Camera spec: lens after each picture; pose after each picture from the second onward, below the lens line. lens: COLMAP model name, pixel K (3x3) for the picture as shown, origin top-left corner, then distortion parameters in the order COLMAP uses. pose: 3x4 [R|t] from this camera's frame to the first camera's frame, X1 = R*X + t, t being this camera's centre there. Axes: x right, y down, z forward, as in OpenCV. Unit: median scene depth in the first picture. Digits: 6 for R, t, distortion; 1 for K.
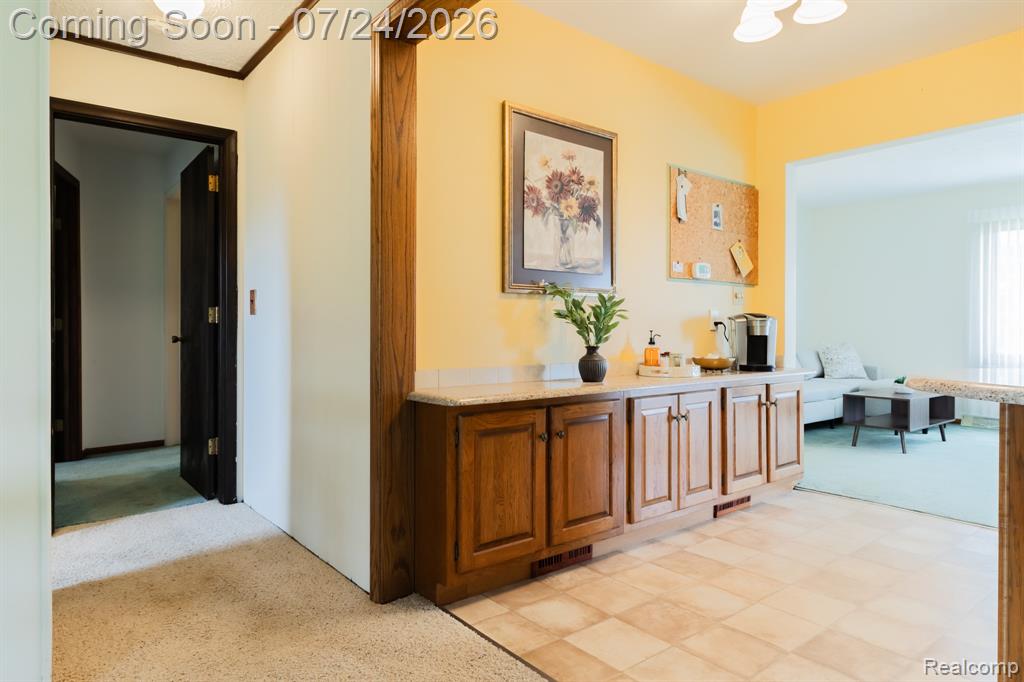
lens RADIAL K [[615.6, 0, 504.9], [0, 615.6, 333.3], [0, 0, 1]] dist [0.010505, 0.000327]
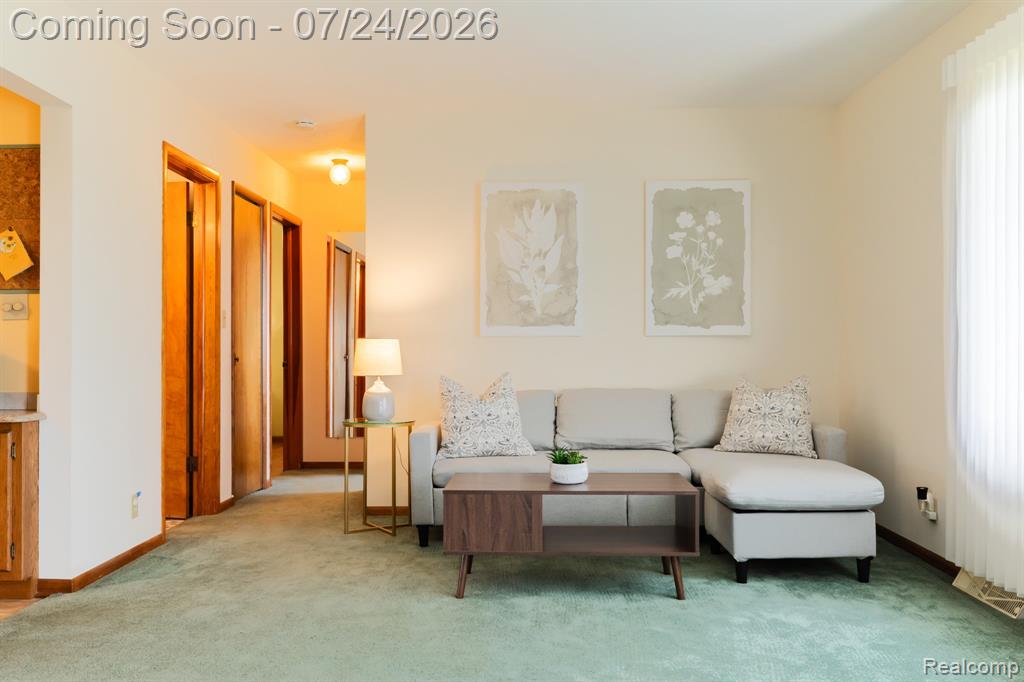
lens RADIAL K [[866.5, 0, 502.7], [0, 866.5, 343.6], [0, 0, 1]] dist [0.007241, 0.005858]
pose [[0.758999, -0.009671, -0.651020, 1.910465], [0.000478, 0.999898, -0.014296, -0.006499], [0.651092, 0.010540, 0.758926, 0.810849]]
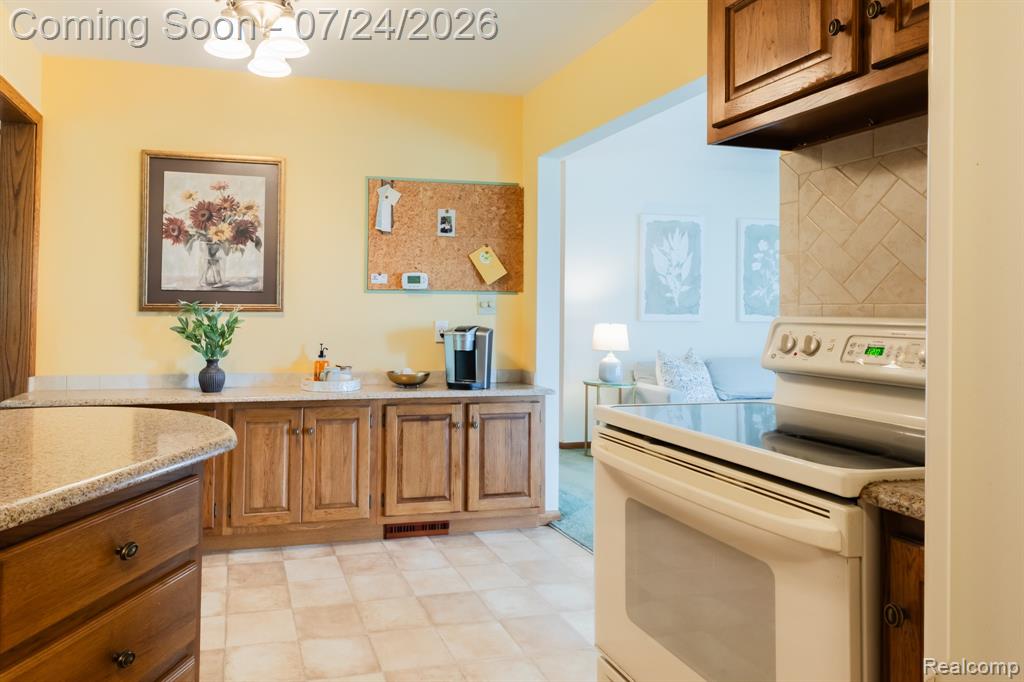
lens RADIAL K [[653.7, 0, 389.7], [0, 653.7, 289.5], [0, 0, 1]] dist [0.012028, 0.000362]
pose [[0.902461, -0.007579, -0.430704, 0.885116], [-0.009397, 0.999261, -0.037274, -0.060357], [0.430669, 0.037685, 0.901723, 0.071911]]
